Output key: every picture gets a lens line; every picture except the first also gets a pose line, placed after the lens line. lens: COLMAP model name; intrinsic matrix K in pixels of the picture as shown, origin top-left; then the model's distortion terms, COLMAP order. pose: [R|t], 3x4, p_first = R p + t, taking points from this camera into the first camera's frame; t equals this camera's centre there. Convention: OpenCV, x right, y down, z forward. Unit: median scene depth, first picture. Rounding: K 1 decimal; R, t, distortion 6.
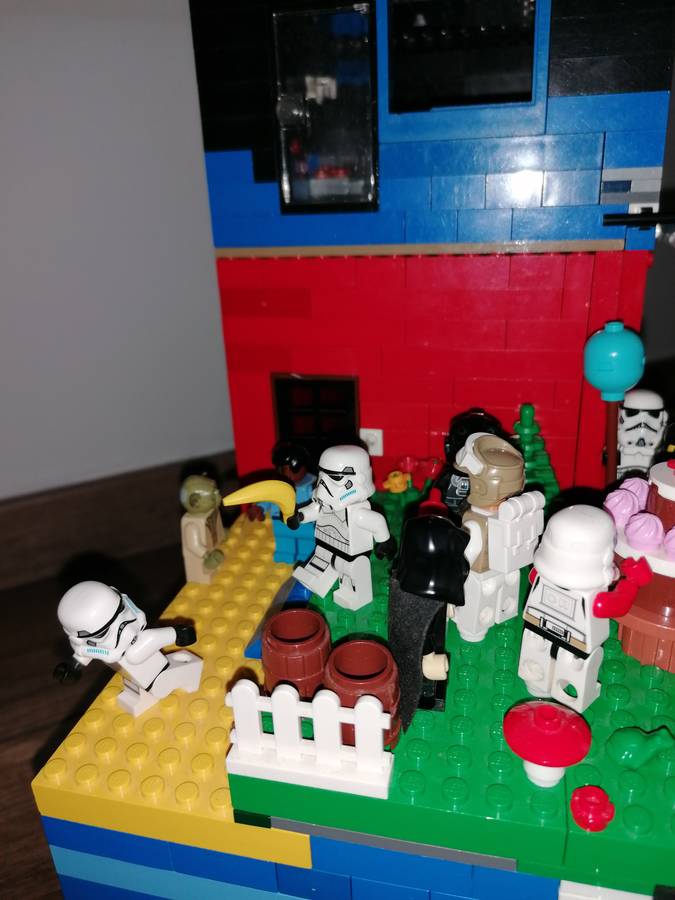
lens RADIAL K [[714.4, 0, 337.5], [0, 714.4, 450.0], [0, 0, 1]] dist [0.064846, -0.095056]
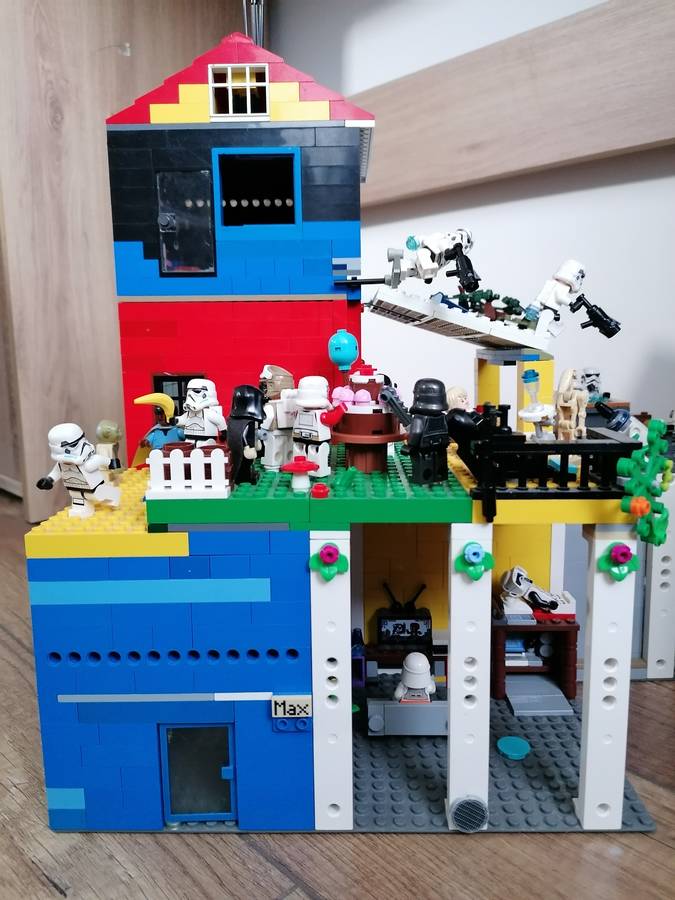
lens RADIAL K [[708.6, 0, 337.5], [0, 708.6, 450.0], [0, 0, 1]] dist [0.119231, -0.196703]
pose [[0.974271, -0.000782, 0.225378, -0.064197], [0.054325, 0.971324, -0.231470, 0.636518], [-0.218734, 0.237758, 0.946375, -0.804364]]
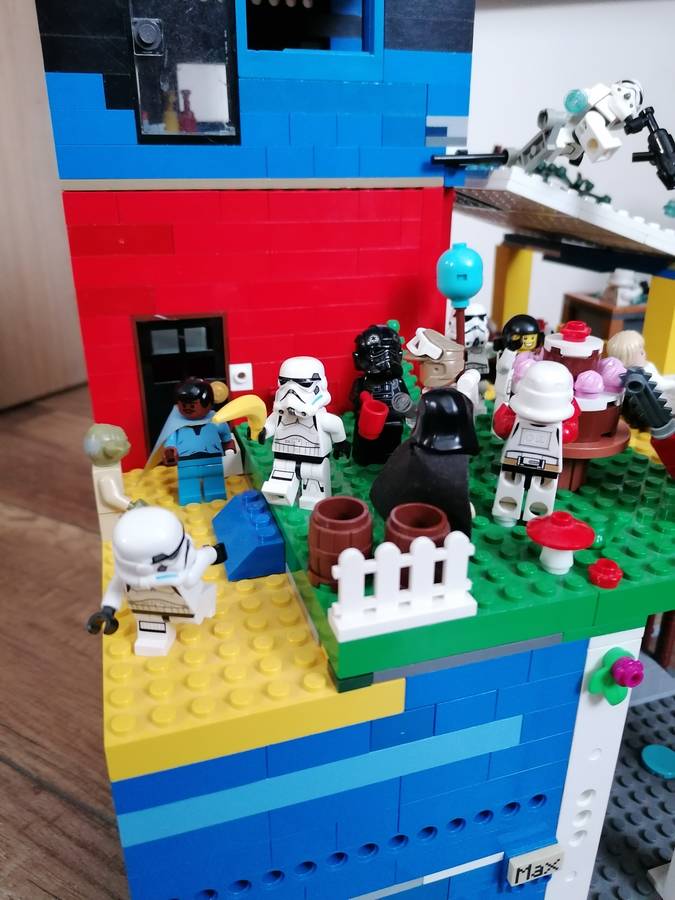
lens RADIAL K [[708.6, 0, 337.5], [0, 708.6, 450.0], [0, 0, 1]] dist [0.119231, -0.196703]
pose [[0.849302, -0.158625, 0.503512, -0.511039], [0.157656, 0.986475, 0.044849, 0.094880], [-0.503817, 0.041291, 0.862823, 0.063865]]
